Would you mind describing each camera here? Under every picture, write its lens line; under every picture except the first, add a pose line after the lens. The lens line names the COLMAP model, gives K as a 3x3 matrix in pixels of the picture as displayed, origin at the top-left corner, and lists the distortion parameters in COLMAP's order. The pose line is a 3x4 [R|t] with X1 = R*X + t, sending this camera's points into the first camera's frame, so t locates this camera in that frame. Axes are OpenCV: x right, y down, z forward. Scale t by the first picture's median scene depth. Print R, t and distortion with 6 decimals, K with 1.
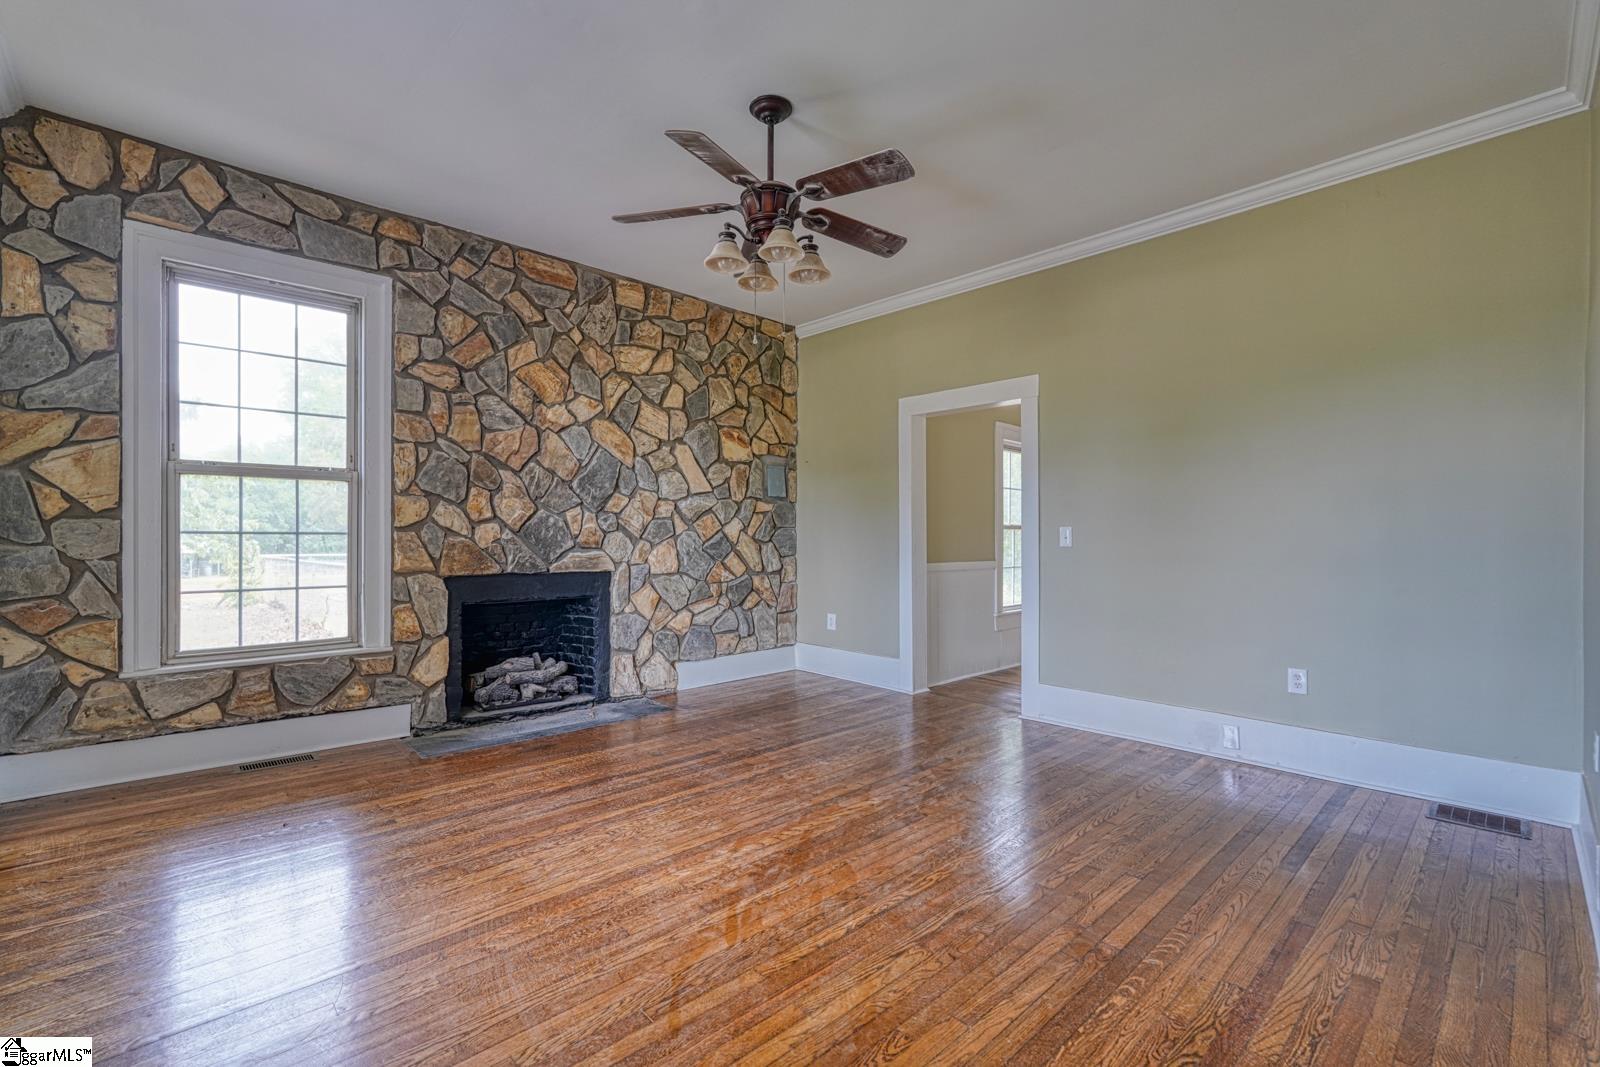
lens RADIAL K [[697.2, 0, 800.0], [0, 697.2, 533.5], [0, 0, 1]] dist [0.000623, 0.000063]
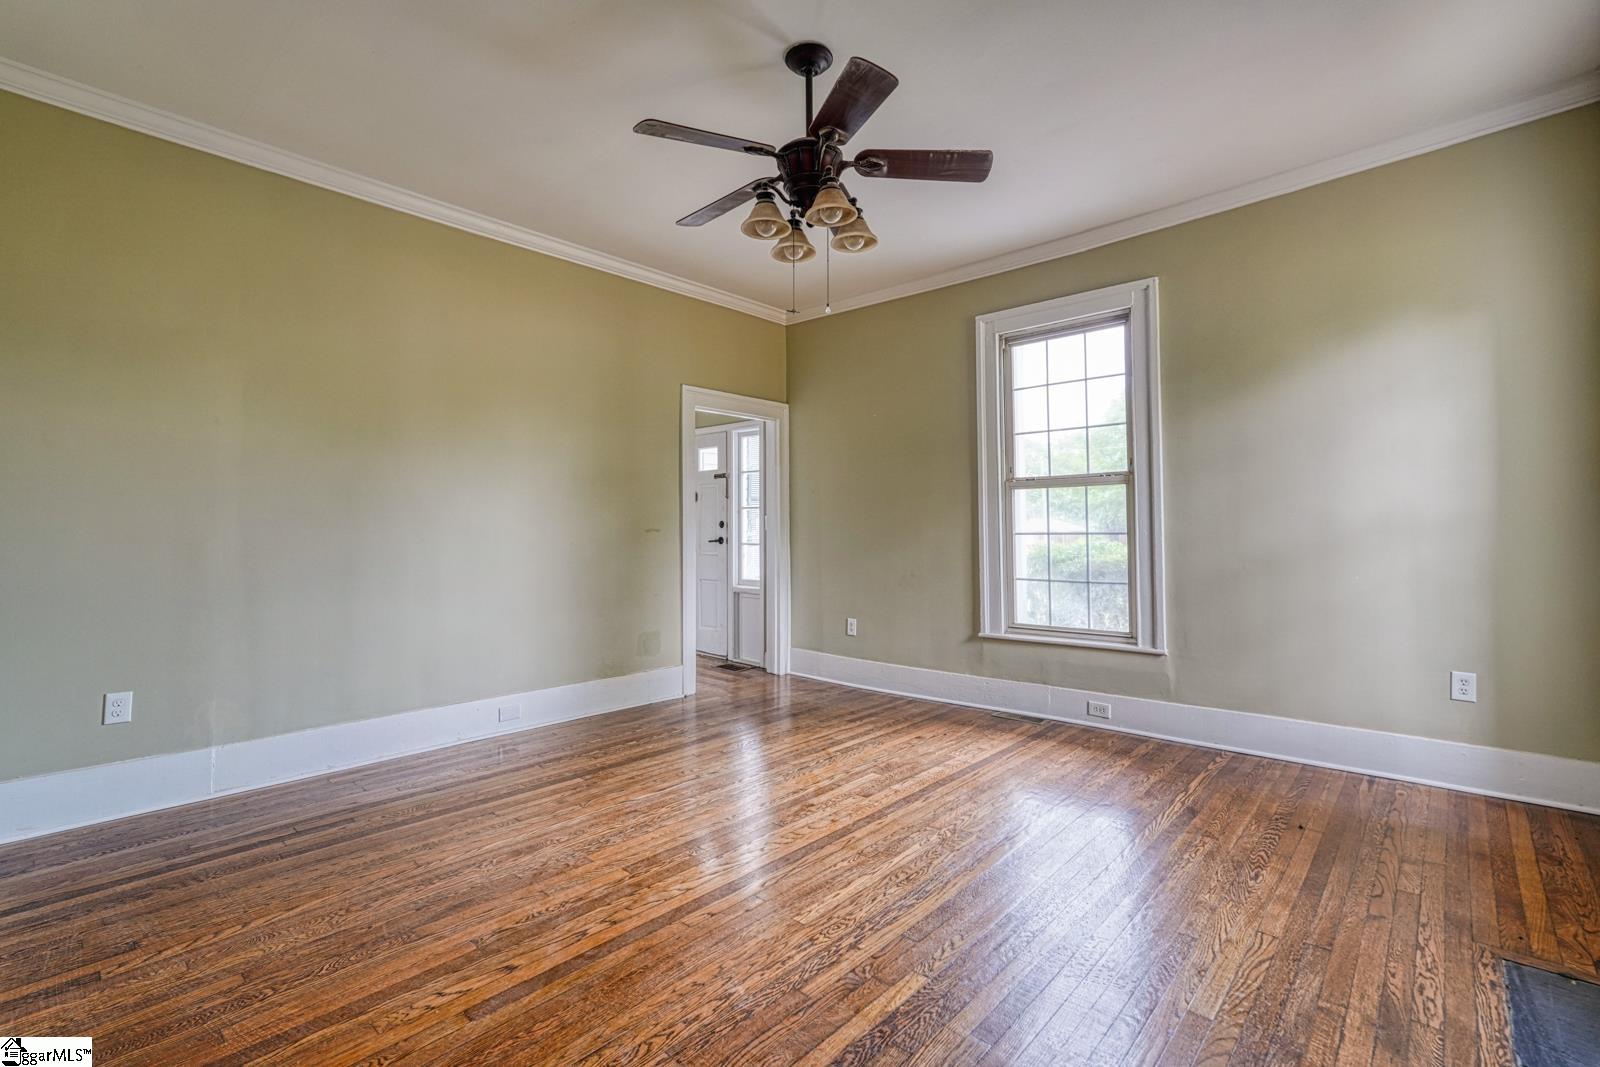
lens RADIAL K [[703.7, 0, 794.9], [0, 703.7, 535.1], [0, 0, 1]] dist [-0.021751, 0.010627]
pose [[-0.998157, 0.012756, -0.059323, 0.026125], [0.011877, 0.999815, 0.015133, -0.004271], [0.059505, 0.014400, -0.998124, 2.182135]]
